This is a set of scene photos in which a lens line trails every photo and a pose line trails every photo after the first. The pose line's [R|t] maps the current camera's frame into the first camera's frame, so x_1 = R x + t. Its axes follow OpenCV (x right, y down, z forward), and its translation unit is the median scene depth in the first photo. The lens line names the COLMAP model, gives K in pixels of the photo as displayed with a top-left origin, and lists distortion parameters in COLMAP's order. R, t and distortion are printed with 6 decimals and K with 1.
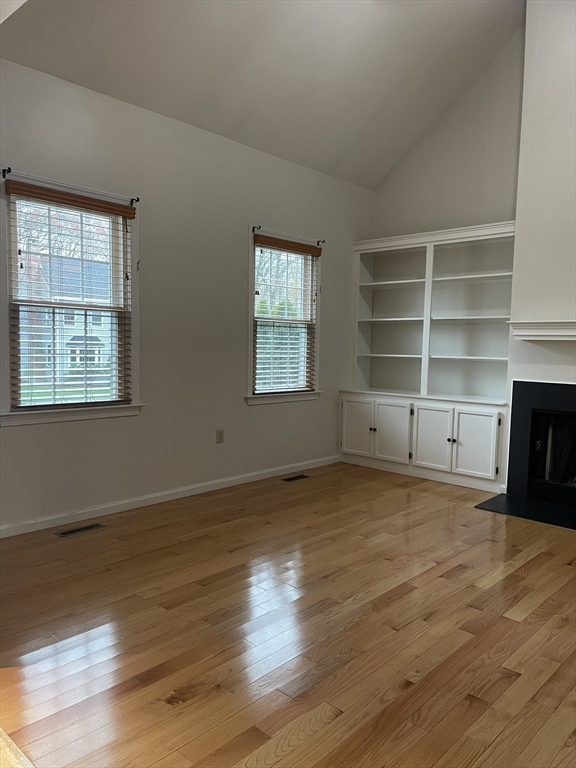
lens RADIAL K [[573.9, 0, 291.7], [0, 573.9, 384.4], [0, 0, 1]] dist [0.101090, -0.136360]
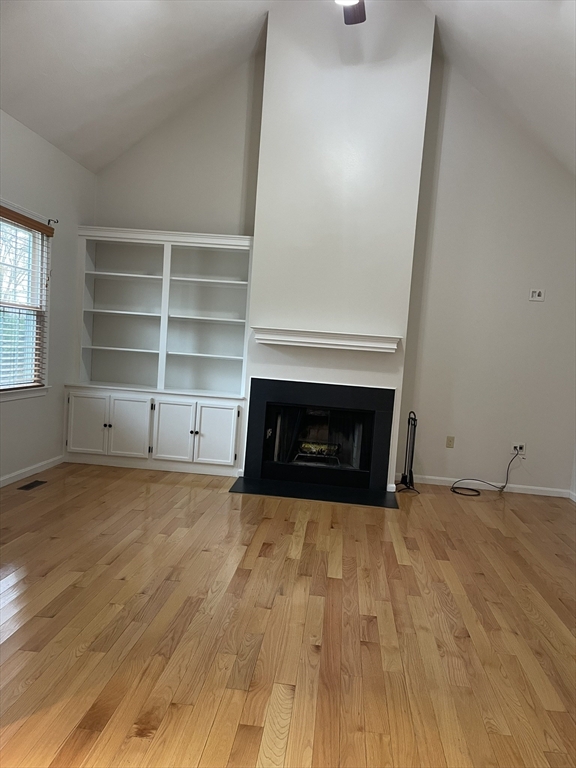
lens RADIAL K [[573.9, 0, 291.7], [0, 573.9, 384.4], [0, 0, 1]] dist [0.101090, -0.136360]
pose [[0.794827, -0.003536, 0.606826, -0.225786], [-0.012170, 0.999689, 0.021765, -0.017521], [-0.606714, -0.024684, 0.794537, 0.045424]]
